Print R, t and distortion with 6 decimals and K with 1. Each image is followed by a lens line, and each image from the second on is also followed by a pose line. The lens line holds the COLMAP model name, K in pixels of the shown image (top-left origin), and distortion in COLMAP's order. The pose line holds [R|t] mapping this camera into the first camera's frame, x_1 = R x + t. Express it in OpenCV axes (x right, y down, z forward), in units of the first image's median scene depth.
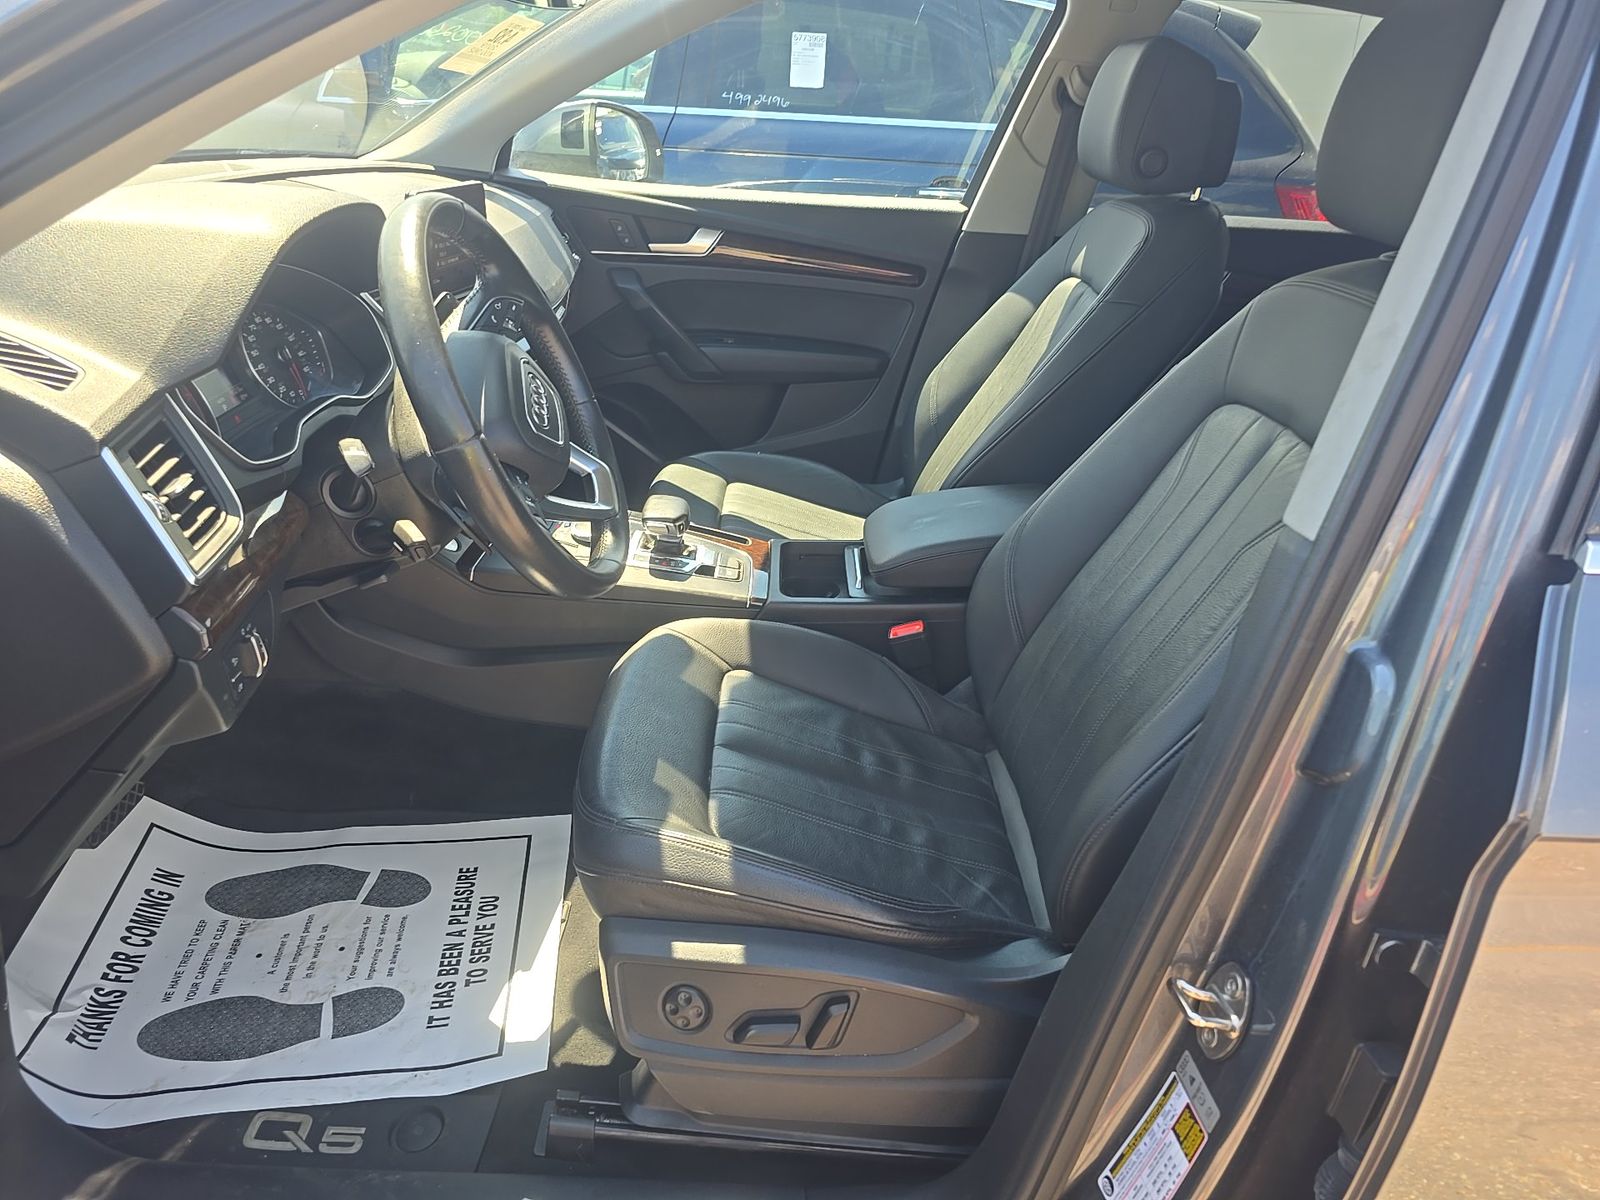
lens RADIAL K [[1100.7, 0, 775.5], [0, 1100.7, 599.8], [0, 0, 1]] dist [0.004564, -0.019658]
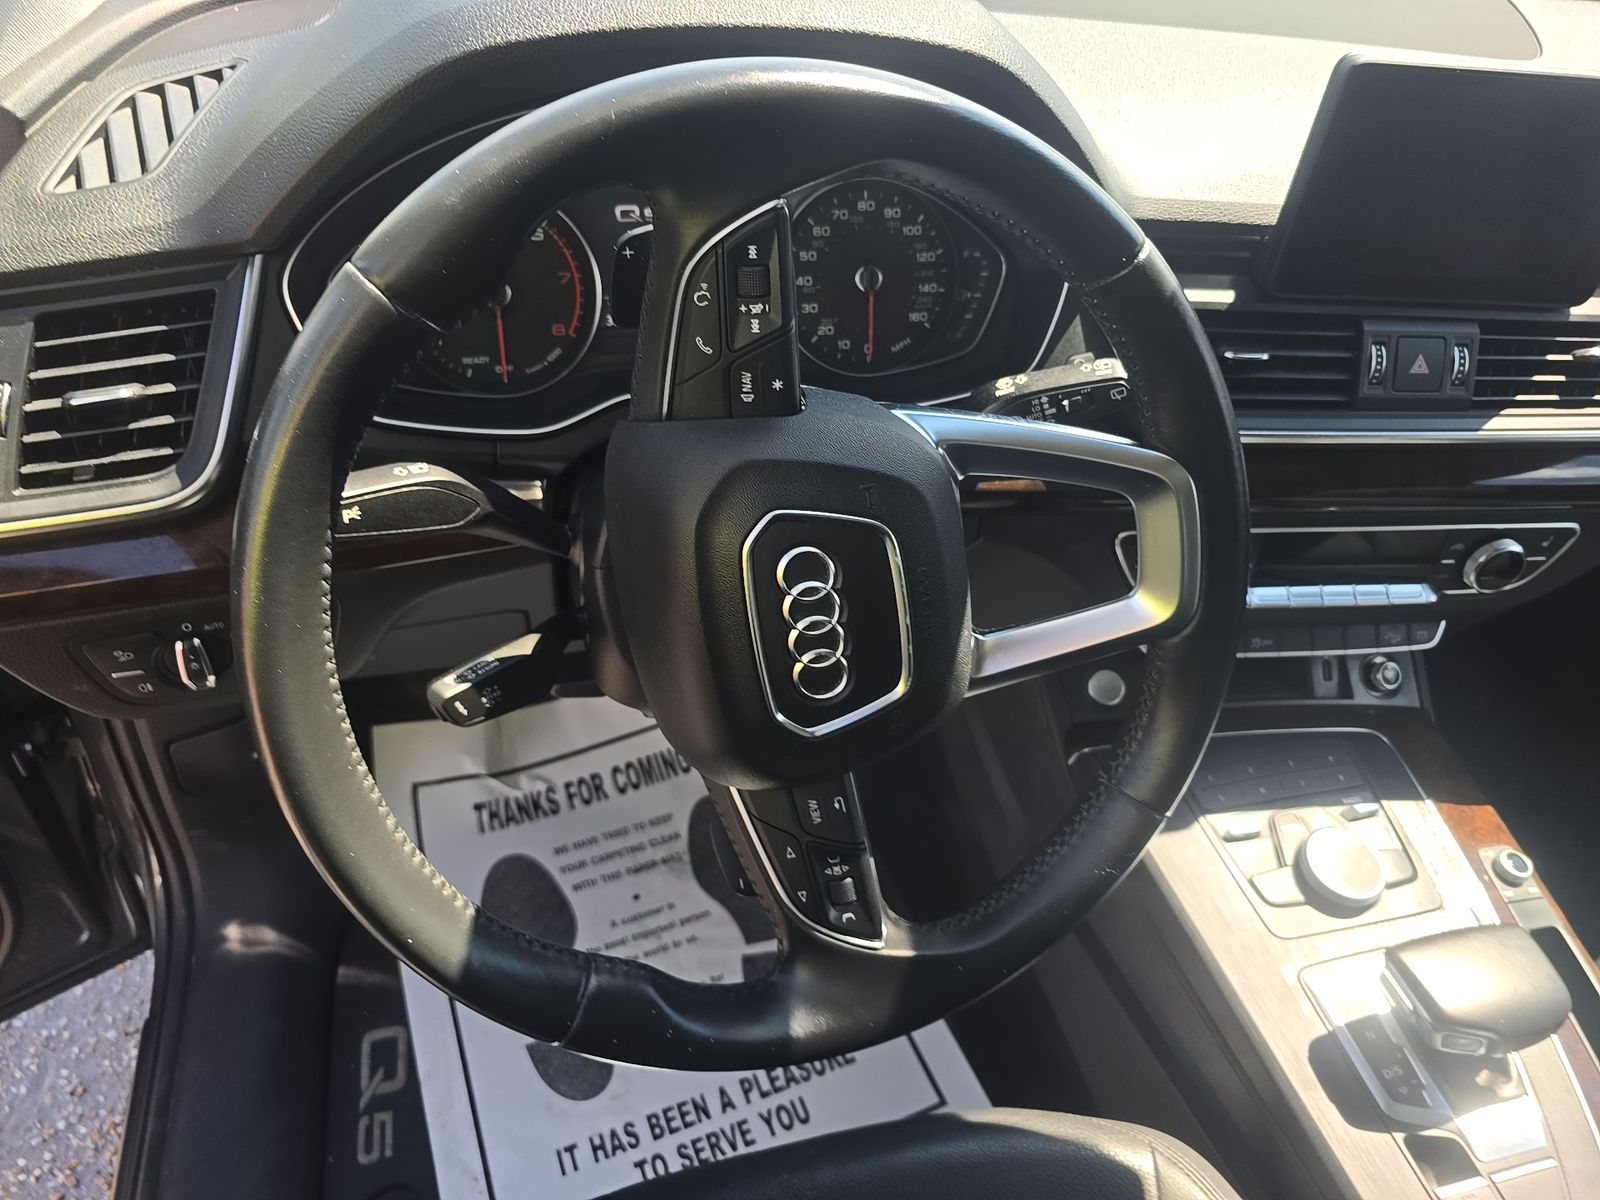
lens RADIAL K [[1100.7, 0, 775.5], [0, 1100.7, 599.8], [0, 0, 1]] dist [0.004564, -0.019658]
pose [[0.270107, 0.604558, -0.749367, 0.060577], [-0.470453, 0.761932, 0.445122, -0.293051], [0.840069, 0.232311, 0.490219, 0.645175]]
